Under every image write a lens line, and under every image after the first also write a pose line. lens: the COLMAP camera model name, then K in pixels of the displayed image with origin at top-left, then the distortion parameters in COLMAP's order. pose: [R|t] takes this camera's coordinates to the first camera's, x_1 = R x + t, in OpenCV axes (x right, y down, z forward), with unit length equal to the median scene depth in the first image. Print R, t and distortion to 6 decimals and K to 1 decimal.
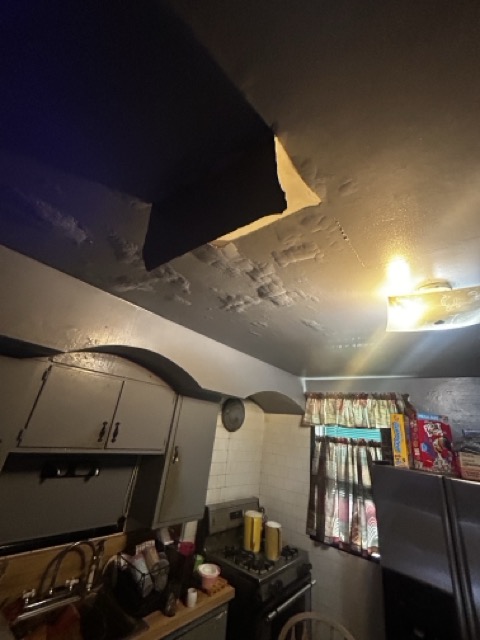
lens RADIAL K [[259.4, 0, 239.2], [0, 259.4, 319.7], [0, 0, 1]] dist [-0.000402, 0.001491]
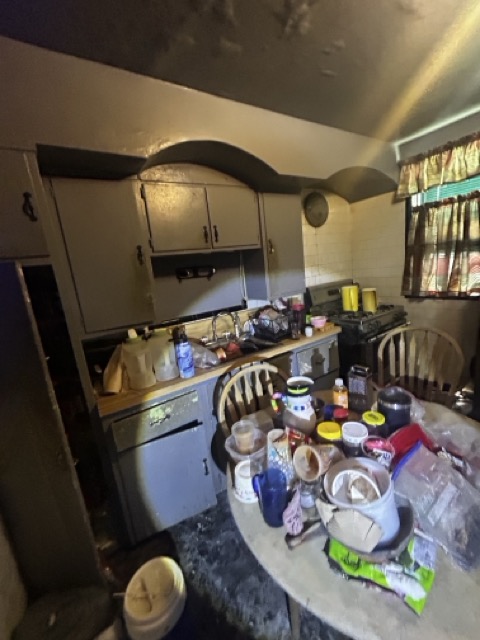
lens RADIAL K [[259.4, 0, 240.1], [0, 259.4, 320.7], [0, 0, 1]] dist [-0.000402, 0.001491]
pose [[0.929895, -0.159282, -0.331548, -0.035563], [0.317783, 0.801805, 0.506085, 0.130112], [0.185226, -0.575966, 0.796212, -0.086577]]
